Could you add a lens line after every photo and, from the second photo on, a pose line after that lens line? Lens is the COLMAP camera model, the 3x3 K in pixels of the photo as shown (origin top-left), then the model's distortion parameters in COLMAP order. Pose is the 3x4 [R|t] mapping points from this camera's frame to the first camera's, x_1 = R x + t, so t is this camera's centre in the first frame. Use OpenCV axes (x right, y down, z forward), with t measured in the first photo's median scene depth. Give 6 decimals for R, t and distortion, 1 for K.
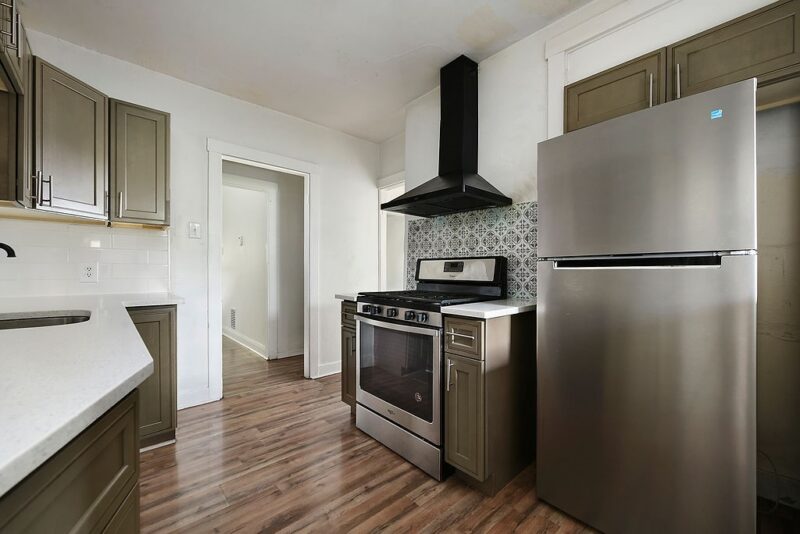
lens RADIAL K [[329.7, 0, 400.0], [0, 329.7, 267.0], [0, 0, 1]] dist [0.002276, 0.000102]
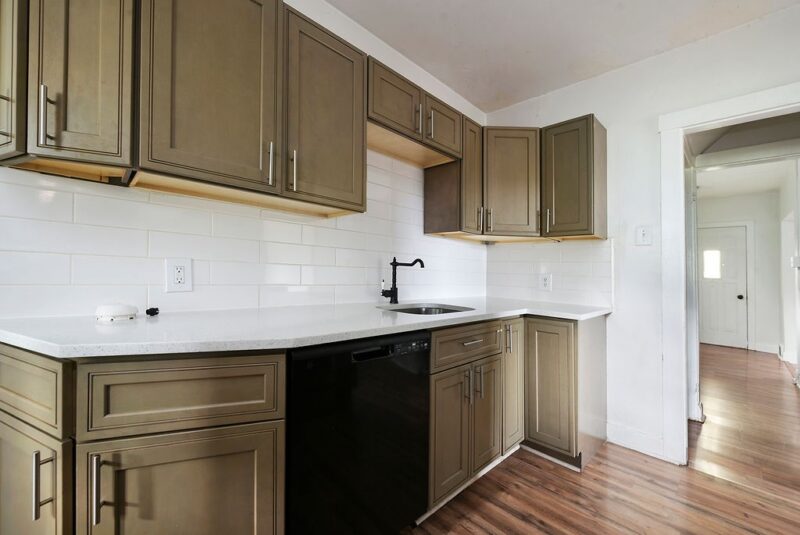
lens RADIAL K [[329.7, 0, 400.0], [0, 329.7, 267.5], [0, 0, 1]] dist [0.002276, 0.000102]
pose [[0.044549, -0.009917, -0.998958, 0.228002], [-0.035248, 0.999313, -0.011493, -0.005155], [0.998385, 0.035723, 0.044169, 0.487188]]
